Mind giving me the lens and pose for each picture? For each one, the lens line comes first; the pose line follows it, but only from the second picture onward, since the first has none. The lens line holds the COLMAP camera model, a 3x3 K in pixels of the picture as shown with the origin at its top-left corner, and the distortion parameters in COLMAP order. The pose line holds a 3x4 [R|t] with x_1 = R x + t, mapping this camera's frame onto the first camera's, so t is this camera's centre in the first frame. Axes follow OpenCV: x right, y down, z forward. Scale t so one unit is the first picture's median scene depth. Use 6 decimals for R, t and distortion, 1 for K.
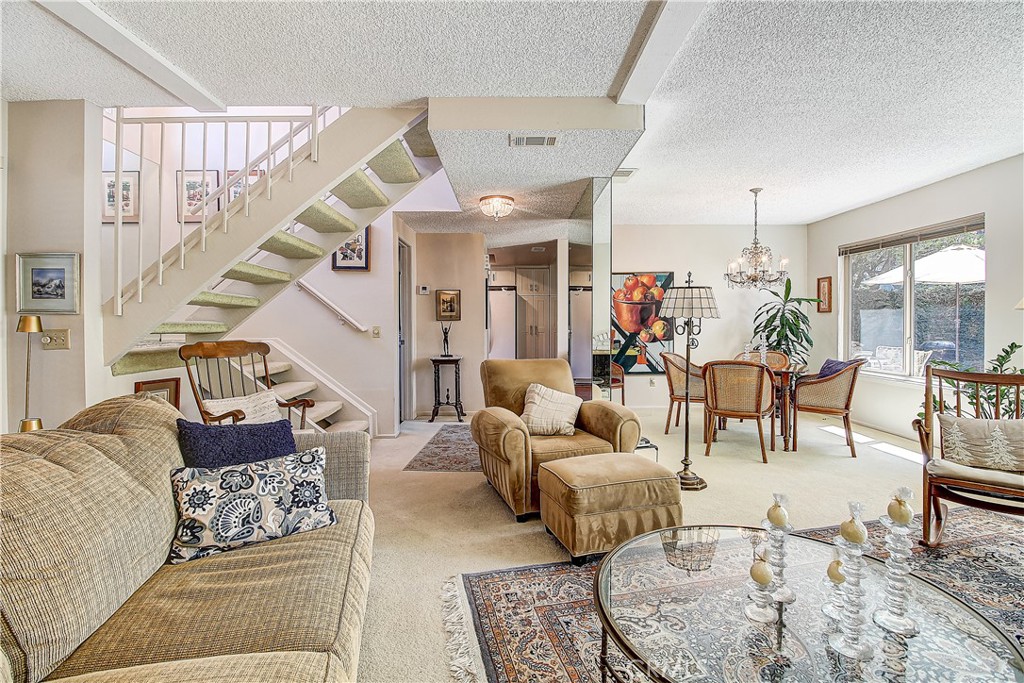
lens RADIAL K [[472.4, 0, 511.8], [0, 472.4, 331.9], [0, 0, 1]] dist [-0.002628, -0.011447]
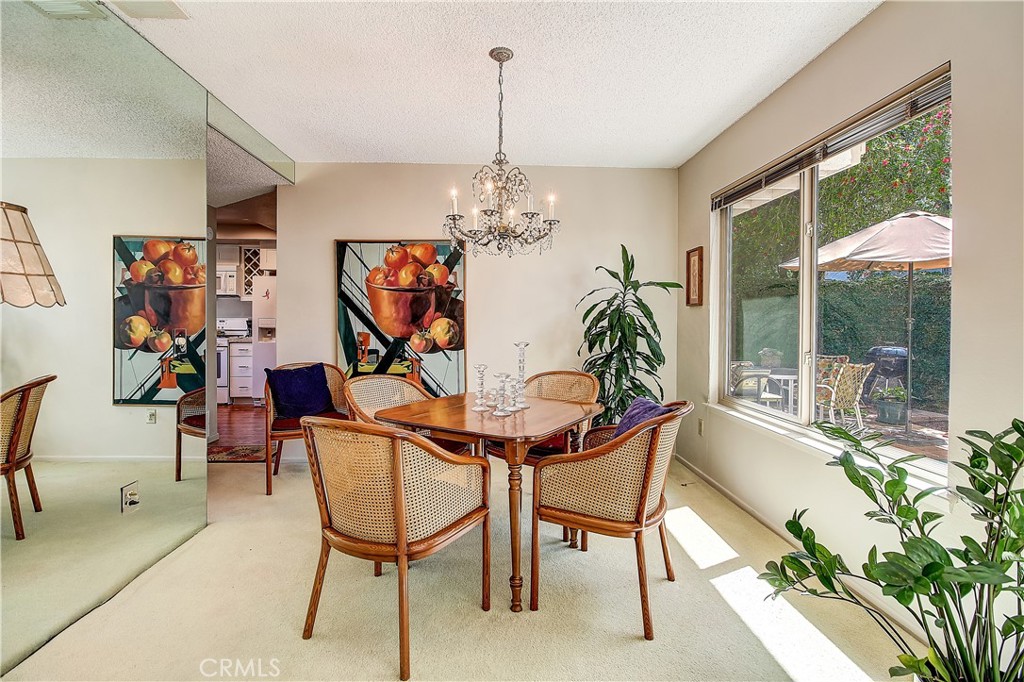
lens RADIAL K [[472.4, 0, 512.2], [0, 472.4, 332.6], [0, 0, 1]] dist [-0.002628, -0.011447]
pose [[0.999064, 0.002988, 0.043154, 0.378734], [-0.003261, 0.999975, 0.006253, -0.009022], [-0.043135, -0.006388, 0.999049, 0.374449]]
